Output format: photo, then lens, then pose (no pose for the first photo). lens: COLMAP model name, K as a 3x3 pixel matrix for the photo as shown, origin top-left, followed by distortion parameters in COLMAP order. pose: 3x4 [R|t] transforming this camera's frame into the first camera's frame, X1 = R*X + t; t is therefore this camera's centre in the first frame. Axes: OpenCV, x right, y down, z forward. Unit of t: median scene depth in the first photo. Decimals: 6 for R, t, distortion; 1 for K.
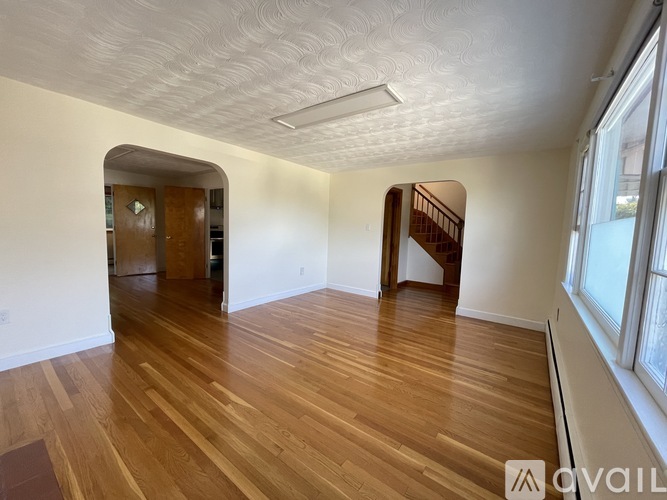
lens RADIAL K [[269.4, 0, 330.5], [0, 269.4, 252.7], [0, 0, 1]] dist [0.000612, 0.000054]
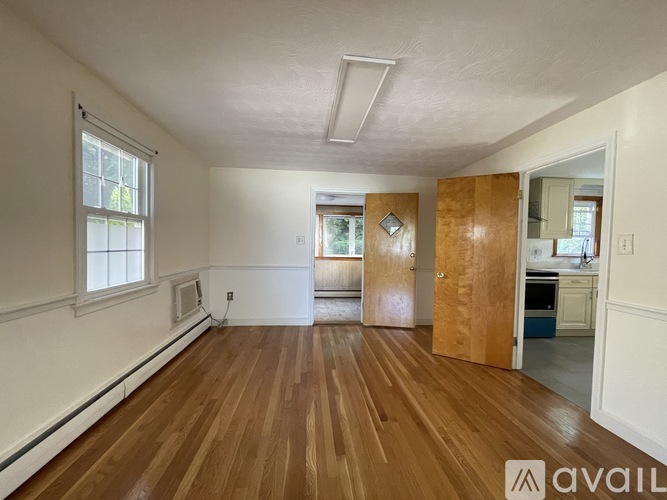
lens RADIAL K [[269.4, 0, 330.5], [0, 269.4, 252.7], [0, 0, 1]] dist [0.000612, 0.000054]
pose [[0.668220, 0.004267, -0.743951, -0.332104], [-0.065157, 0.996477, -0.052808, -0.055687], [0.741105, 0.083761, 0.666144, 0.458020]]
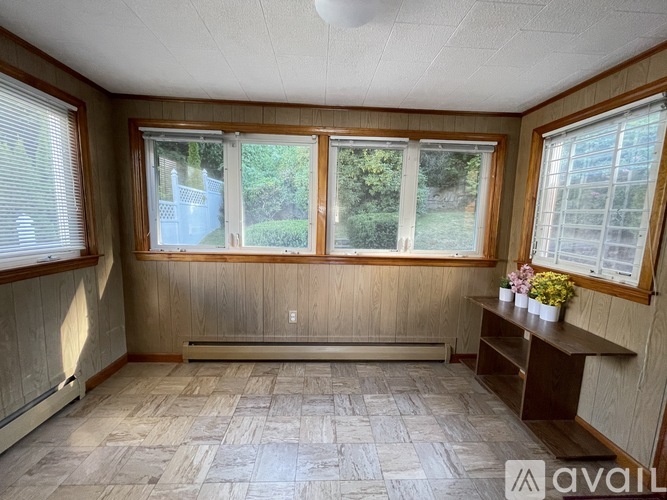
lens RADIAL K [[269.4, 0, 330.5], [0, 269.4, 252.7], [0, 0, 1]] dist [0.000612, 0.000054]
pose [[0.638201, 0.081661, -0.765527, -0.663190], [-0.076445, 0.996166, 0.042533, -0.093469], [0.766065, 0.031376, 0.641996, 0.743210]]
